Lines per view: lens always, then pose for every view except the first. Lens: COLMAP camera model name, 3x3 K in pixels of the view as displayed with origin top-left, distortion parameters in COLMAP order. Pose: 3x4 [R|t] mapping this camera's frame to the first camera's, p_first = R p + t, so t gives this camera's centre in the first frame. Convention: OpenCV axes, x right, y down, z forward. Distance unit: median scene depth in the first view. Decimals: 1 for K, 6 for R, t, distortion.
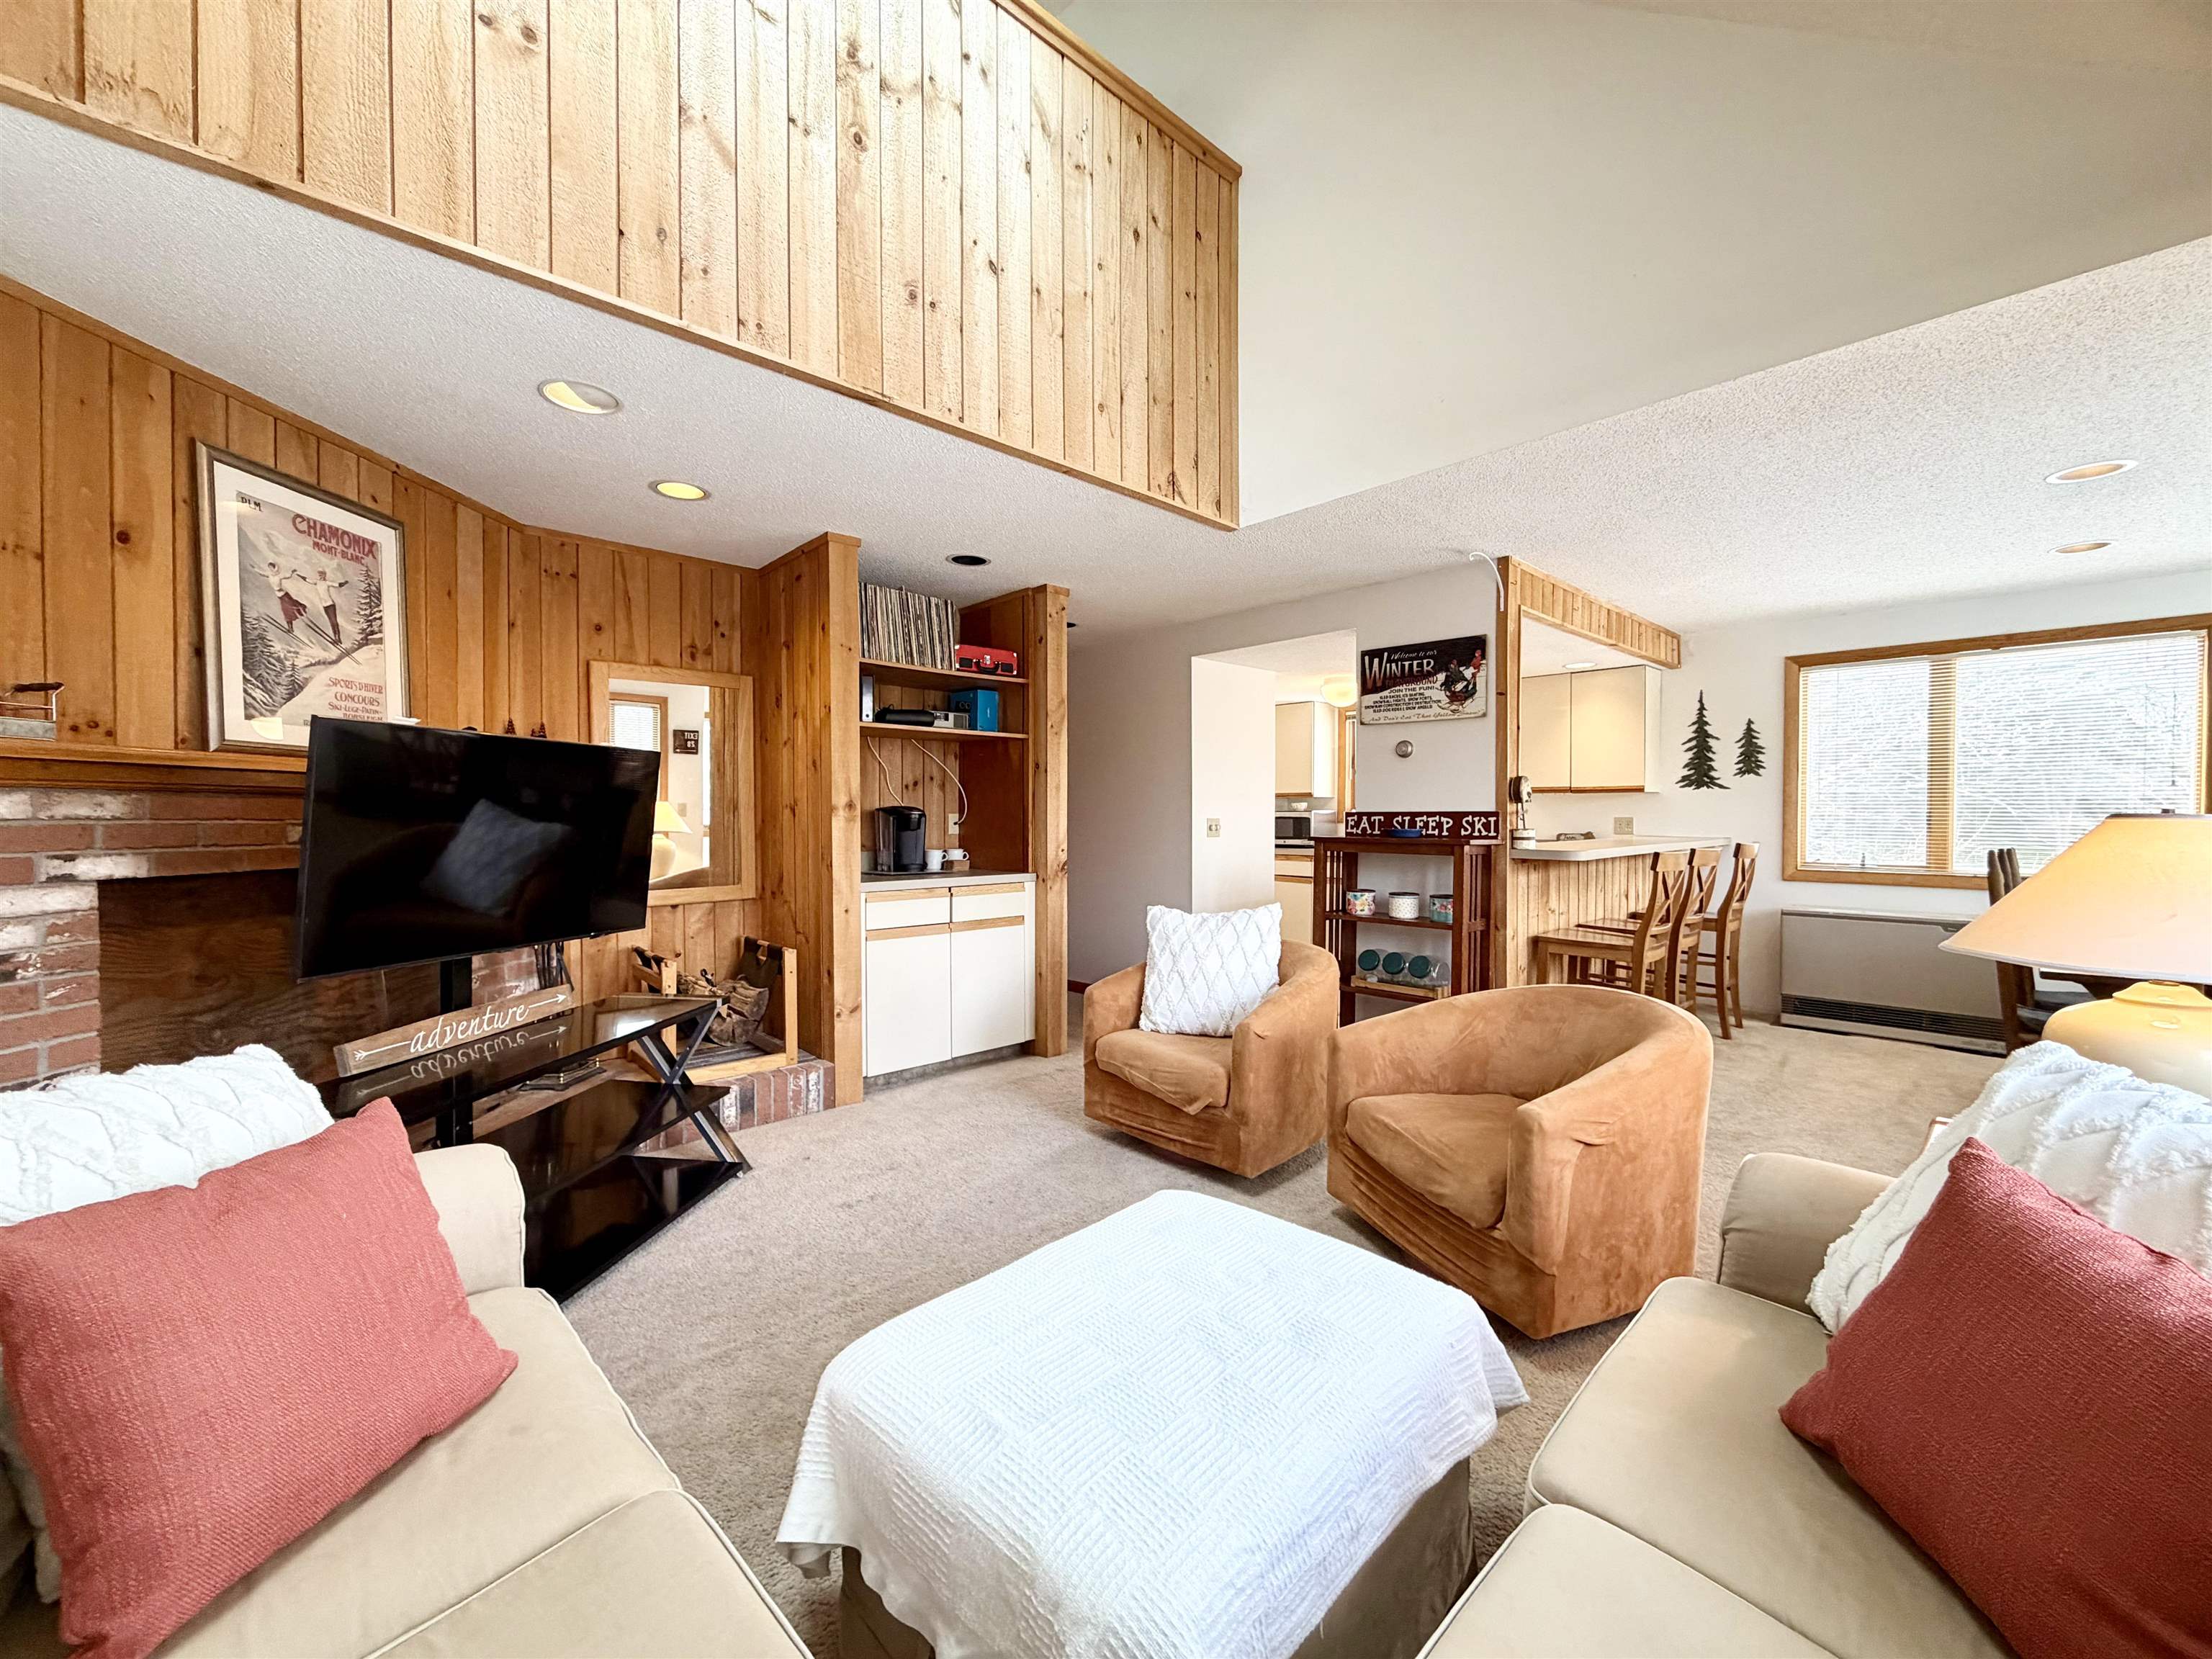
lens RADIAL K [[878.2, 0, 1100.8], [0, 878.2, 833.2], [0, 0, 1]] dist [-0.001058, 0.000275]
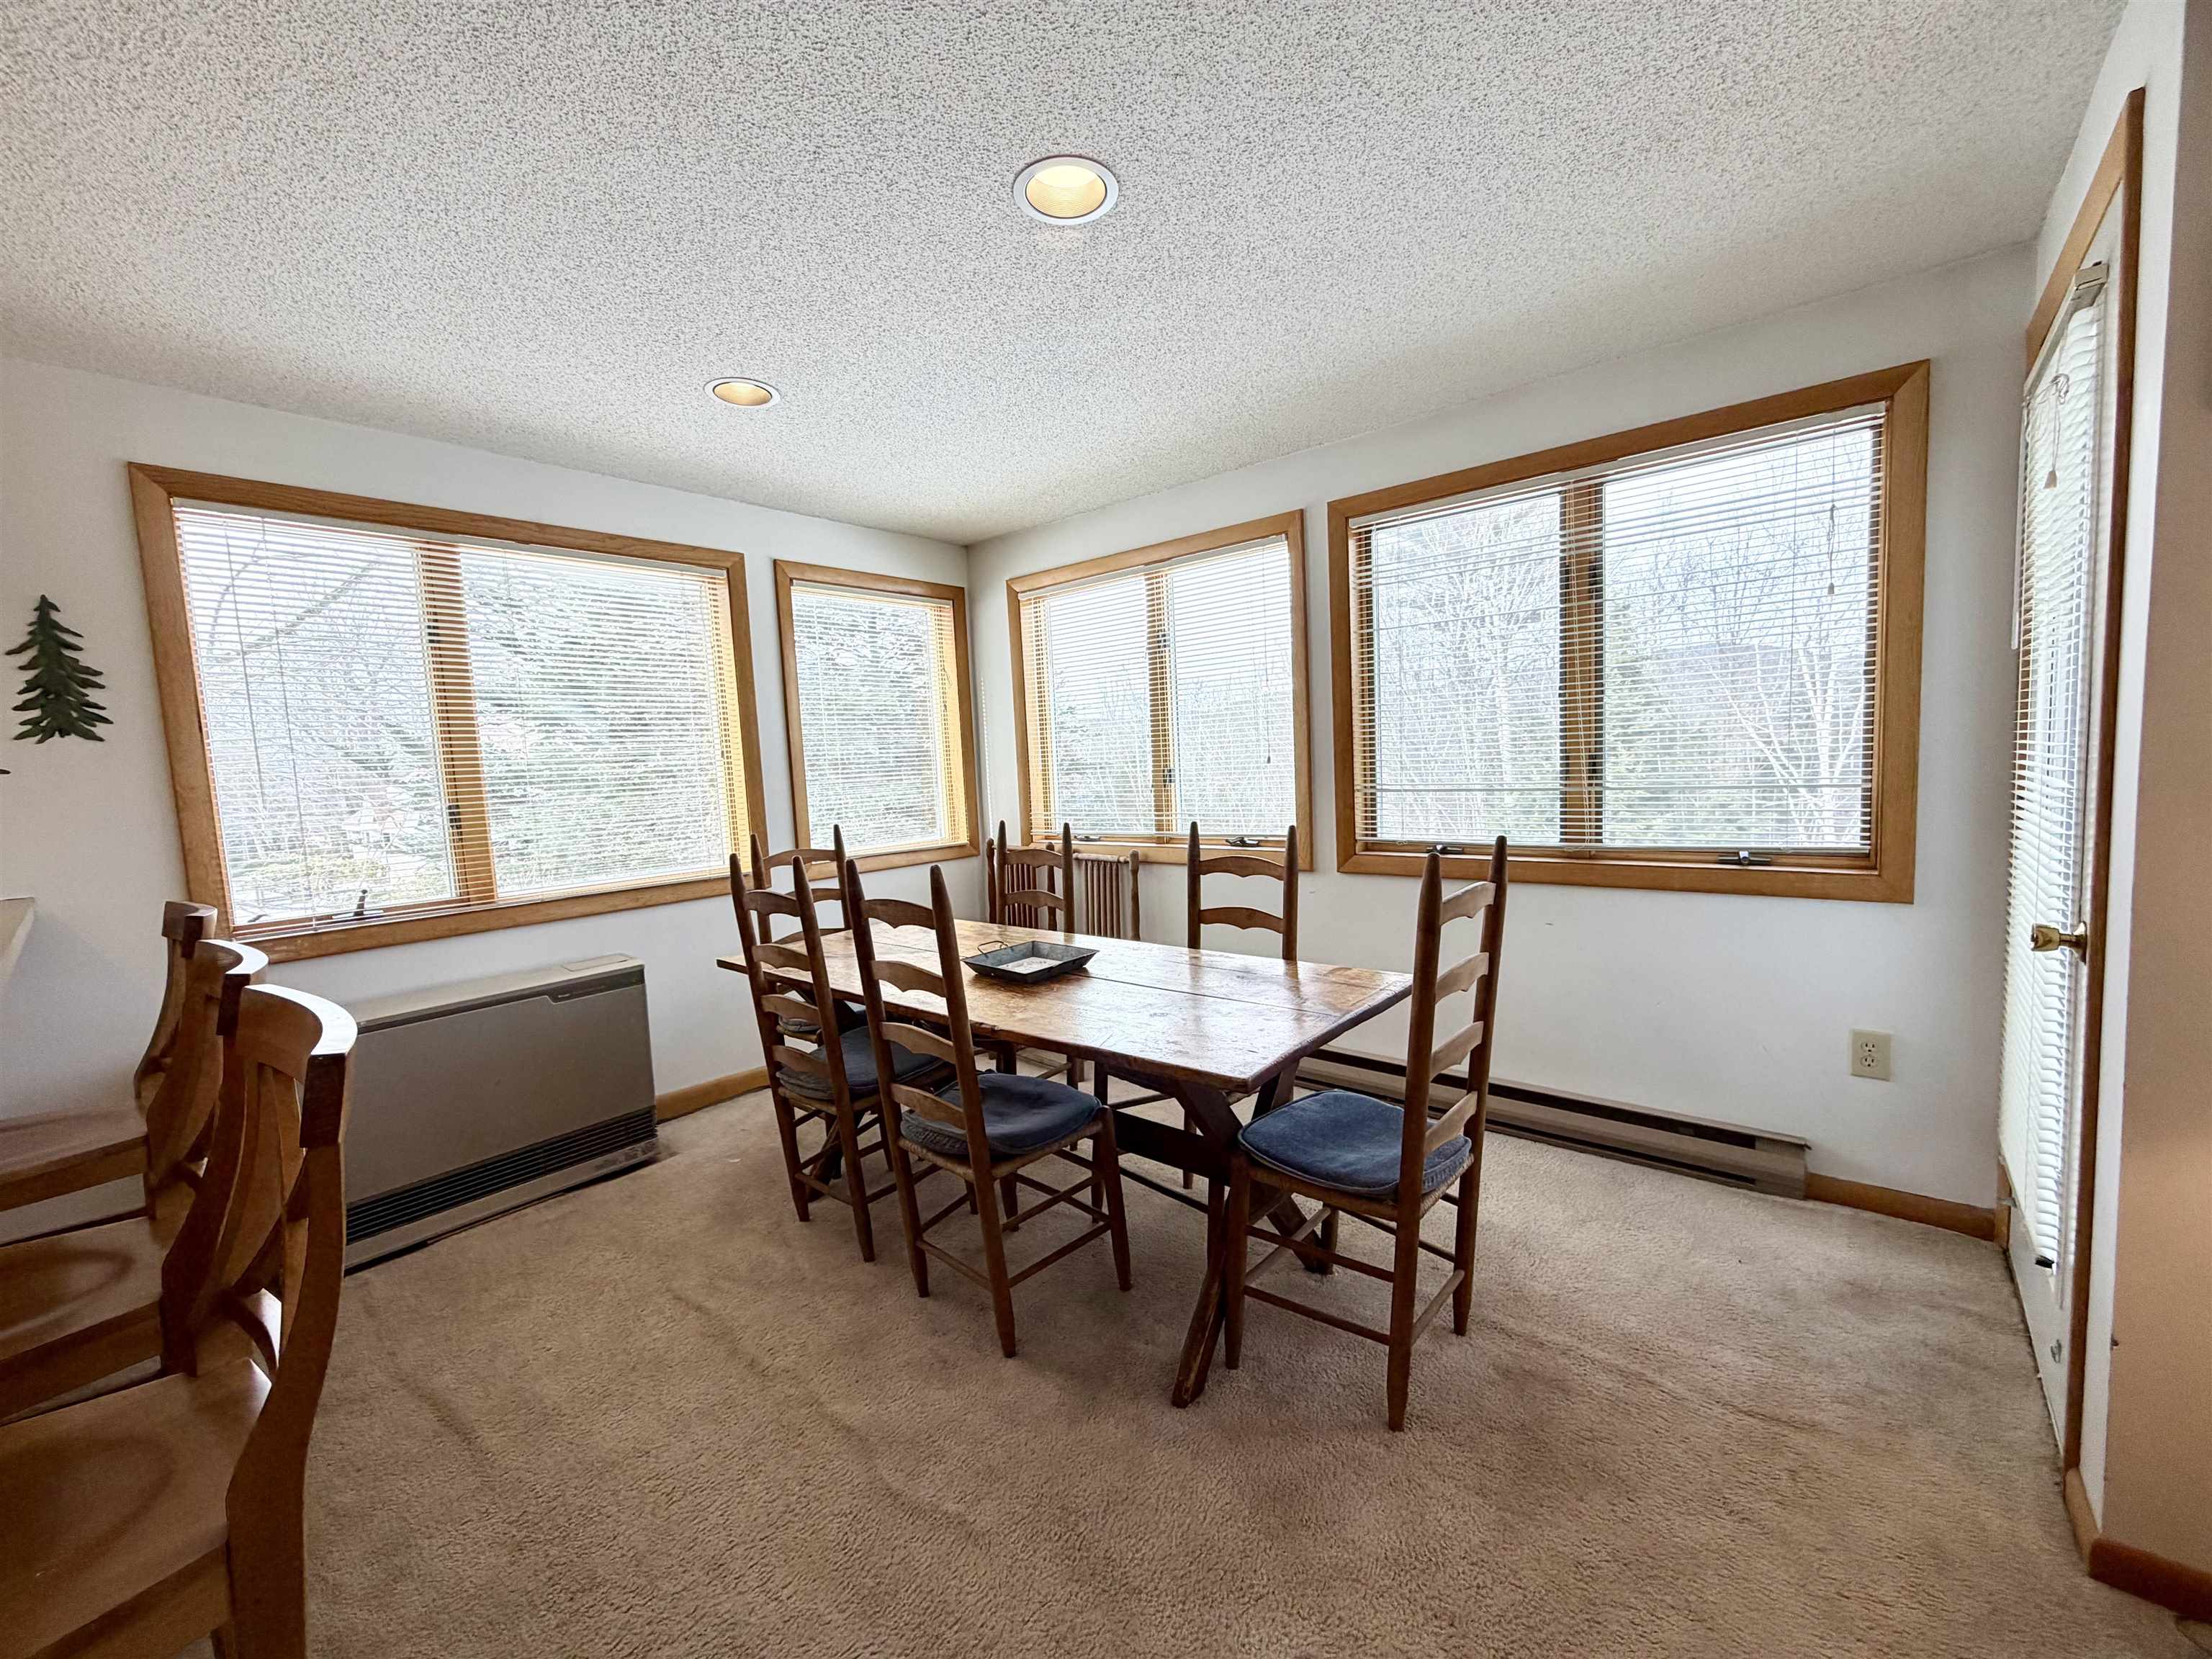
lens RADIAL K [[878.2, 0, 1101.9], [0, 878.2, 832.9], [0, 0, 1]] dist [-0.001058, 0.000275]
pose [[-0.114596, -0.081788, 0.990040, 0.462696], [0.072006, 0.993300, 0.090392, -0.041707], [-0.990799, 0.081648, -0.107939, 0.945273]]
